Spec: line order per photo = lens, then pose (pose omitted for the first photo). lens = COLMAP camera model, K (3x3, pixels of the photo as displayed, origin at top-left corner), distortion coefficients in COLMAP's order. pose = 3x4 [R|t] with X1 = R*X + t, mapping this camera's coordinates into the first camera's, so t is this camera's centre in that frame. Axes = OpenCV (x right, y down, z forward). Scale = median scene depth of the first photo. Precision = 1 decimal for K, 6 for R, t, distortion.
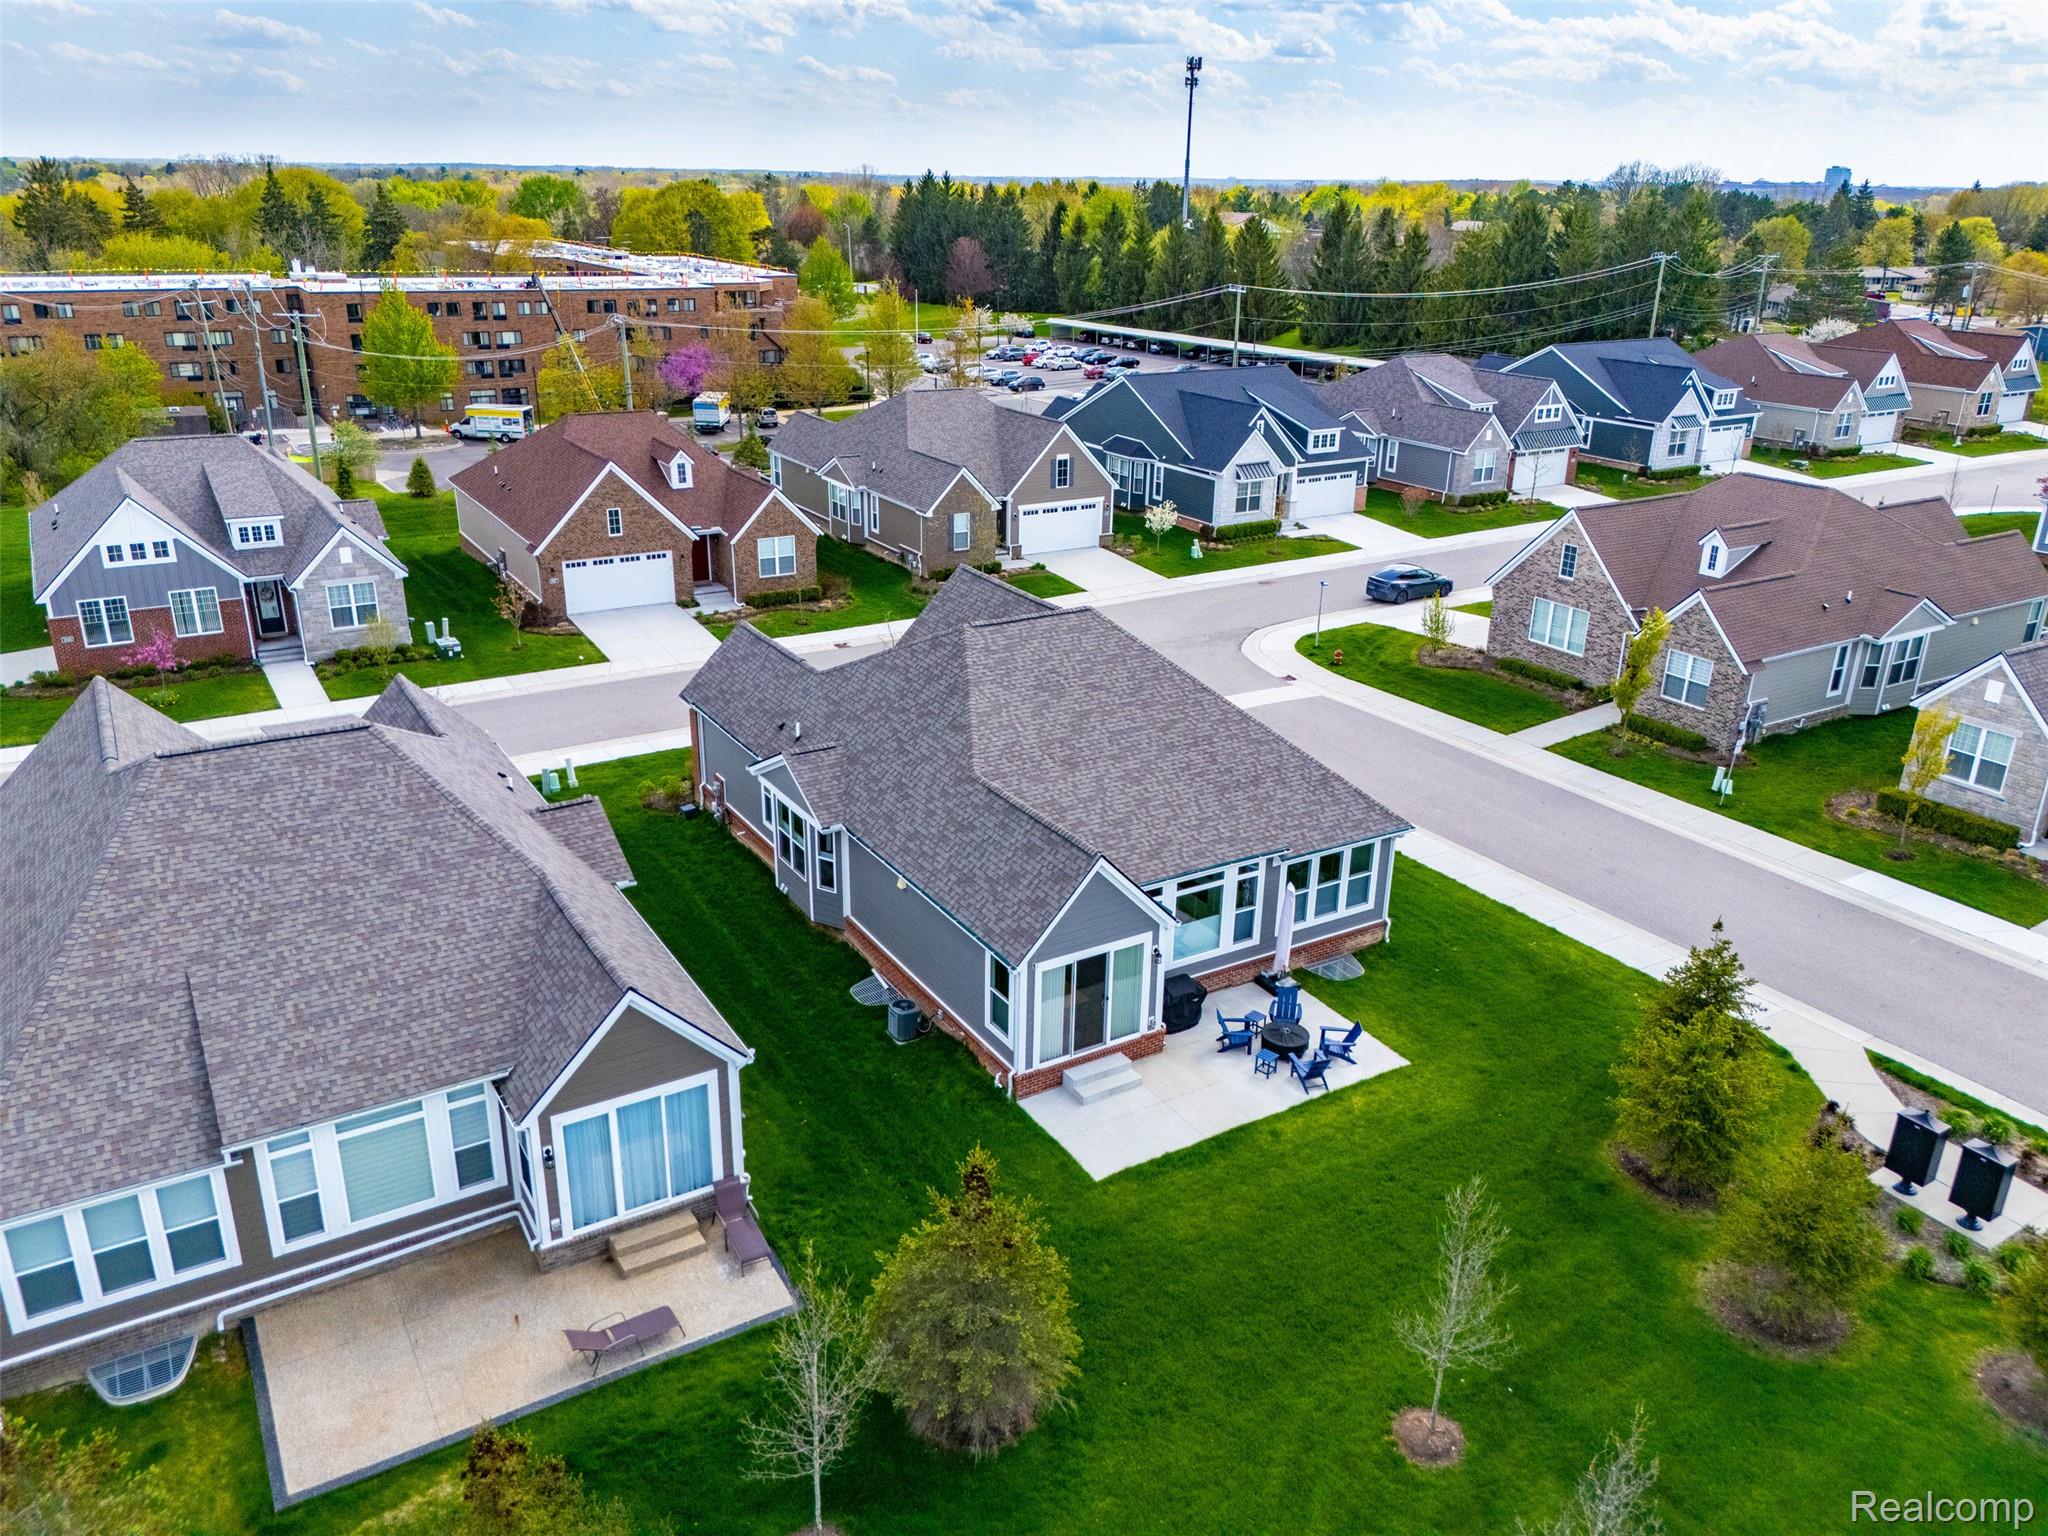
lens RADIAL K [[1498.1, 0, 1023.8], [0, 1498.1, 779.4], [0, 0, 1]] dist [0.080261, -0.101117]
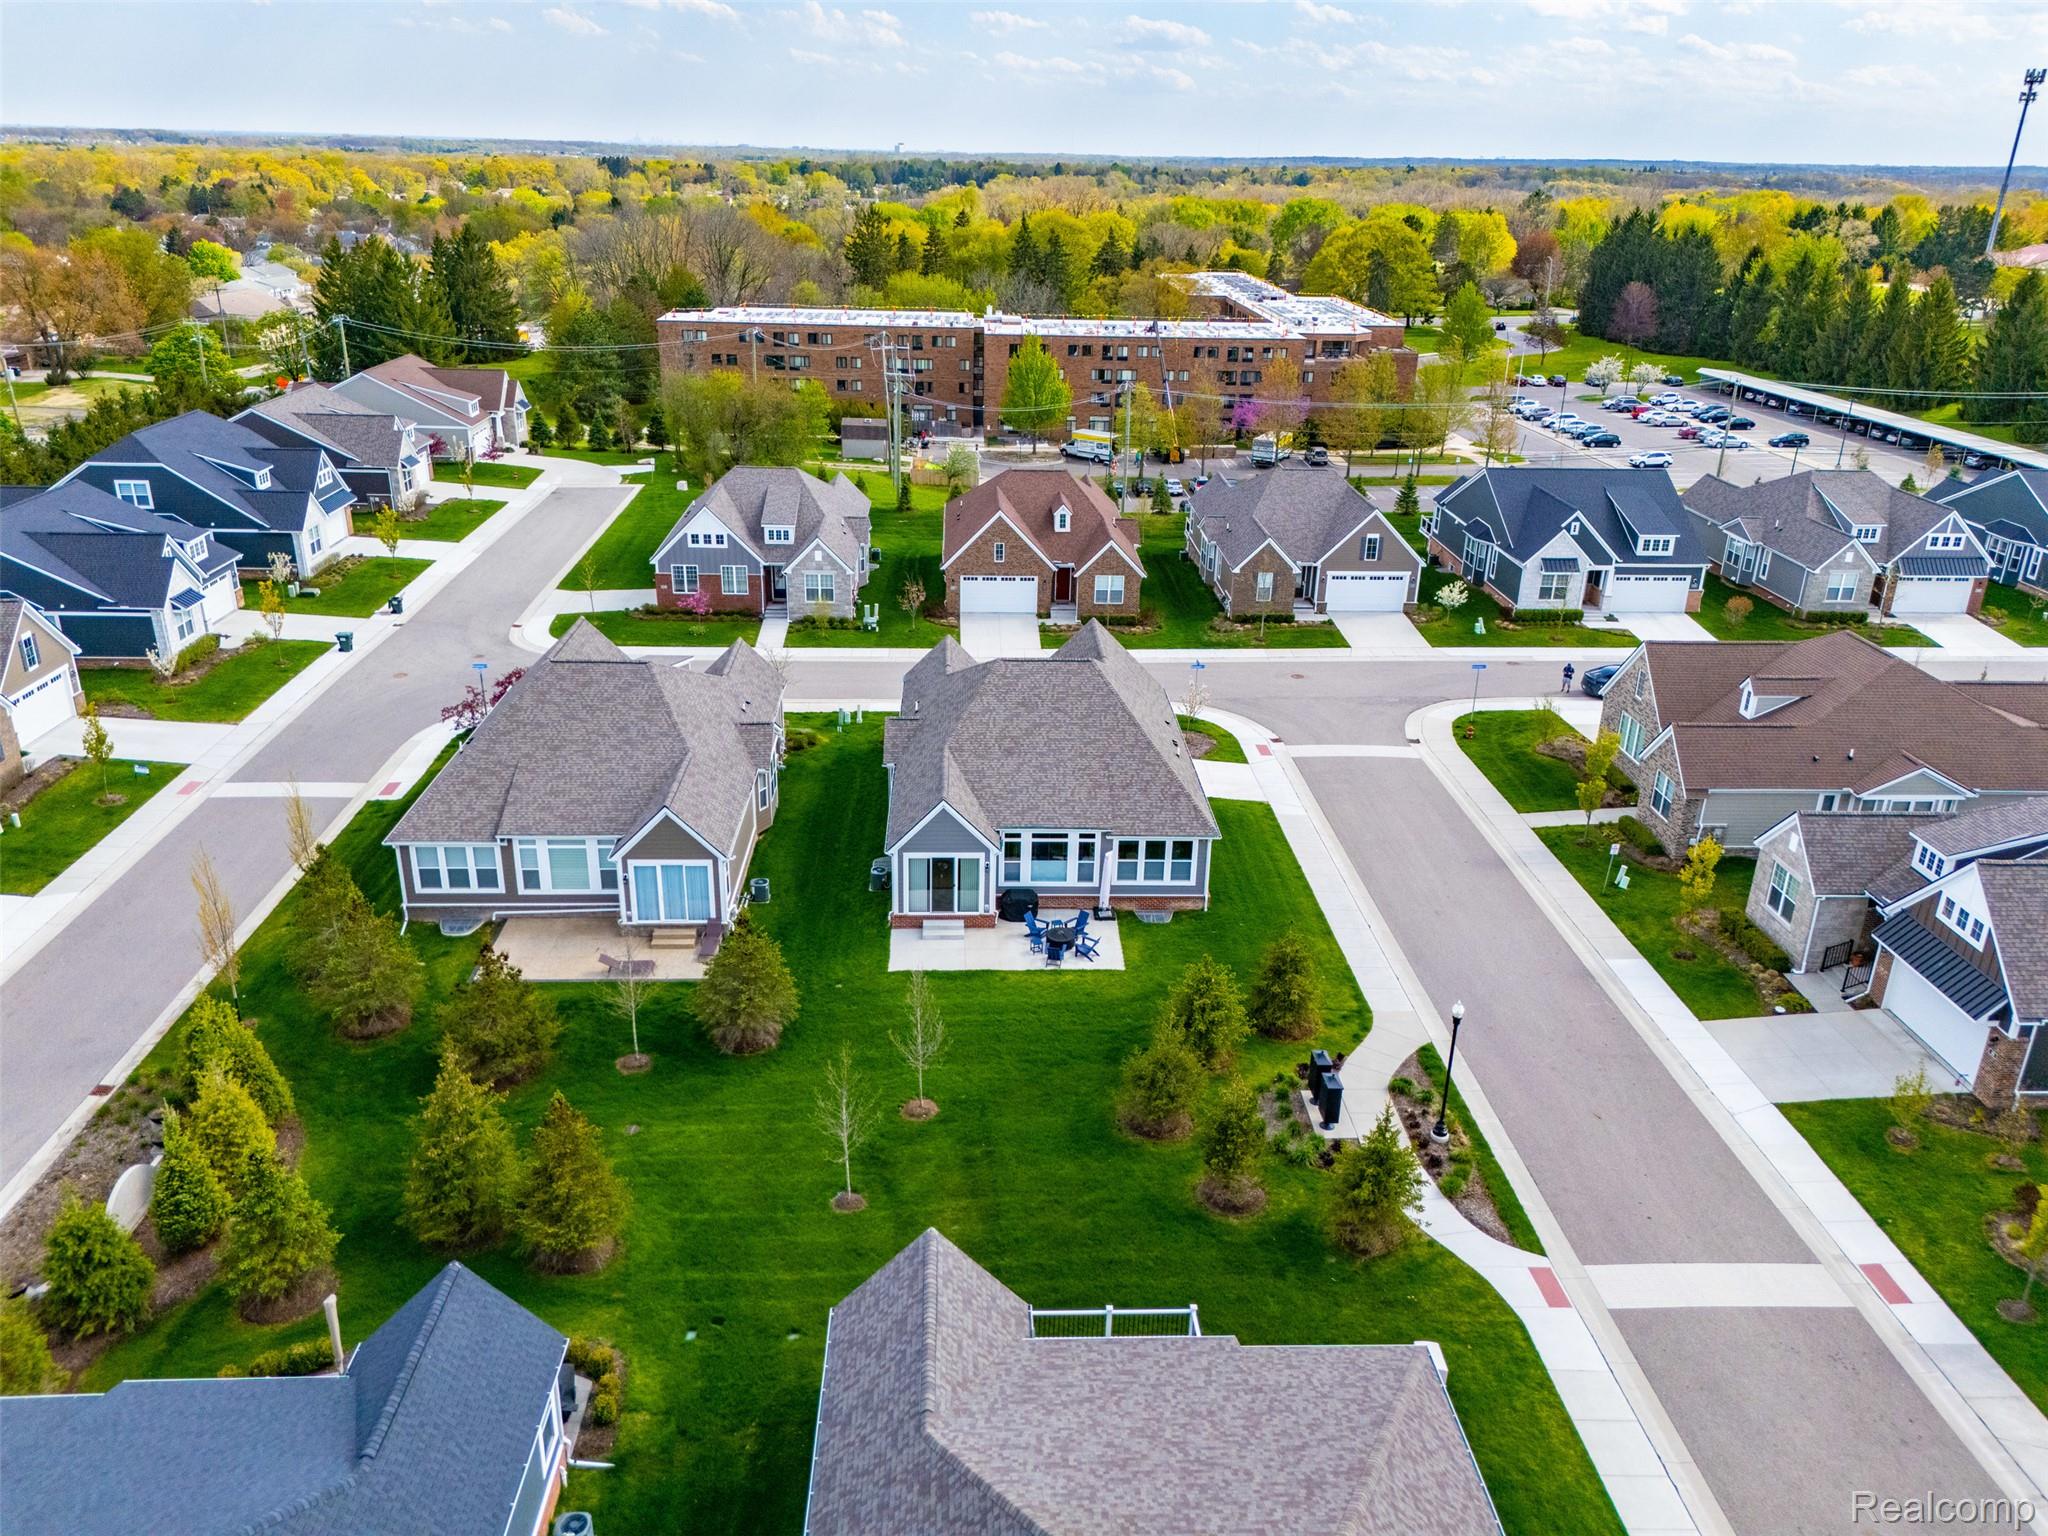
lens RADIAL K [[1494.4, 0, 1017.7], [0, 1494.4, 767.4], [0, 0, 1]] dist [0.088373, -0.112786]
pose [[0.873589, 0.184269, -0.450431, 0.415889], [-0.185093, 0.981794, 0.042668, -0.034904], [0.450093, 0.046098, 0.891791, -0.238523]]
